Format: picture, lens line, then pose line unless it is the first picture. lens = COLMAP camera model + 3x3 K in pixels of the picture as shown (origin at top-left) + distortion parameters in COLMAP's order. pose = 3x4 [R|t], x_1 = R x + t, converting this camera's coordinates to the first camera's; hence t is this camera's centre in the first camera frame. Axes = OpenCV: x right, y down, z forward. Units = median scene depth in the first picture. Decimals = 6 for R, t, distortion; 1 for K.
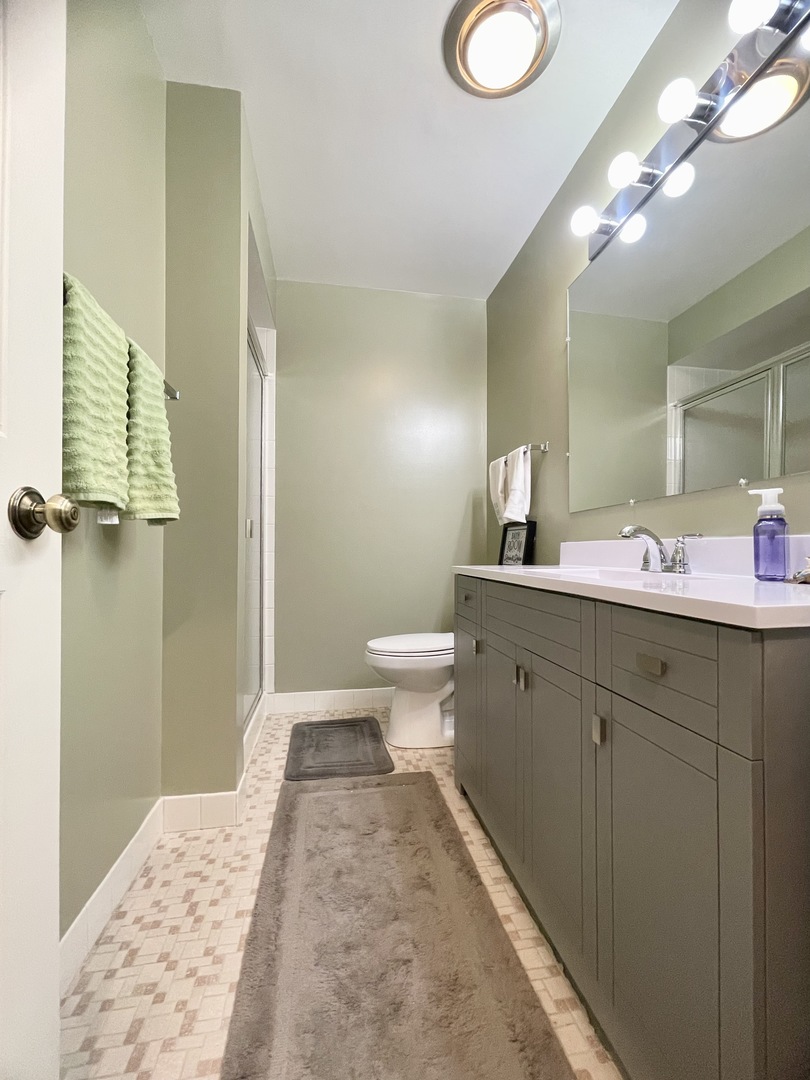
lens RADIAL K [[441.7, 0, 405.0], [0, 441.7, 540.0], [0, 0, 1]] dist [-0.001403, 0.000085]
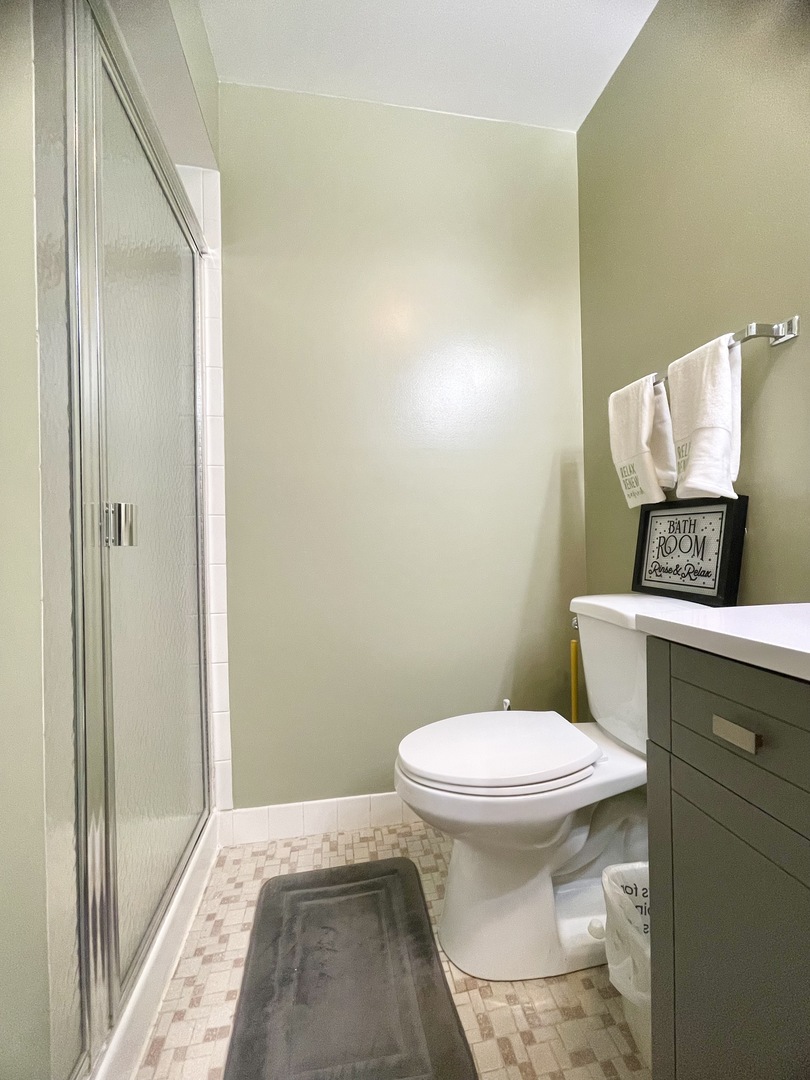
lens RADIAL K [[441.7, 0, 405.0], [0, 441.7, 540.0], [0, 0, 1]] dist [-0.001403, 0.000085]
pose [[0.999736, -0.020634, -0.010118, -0.064788], [0.020866, 0.999507, 0.023443, -0.012370], [0.009629, -0.023648, 0.999674, 0.478977]]
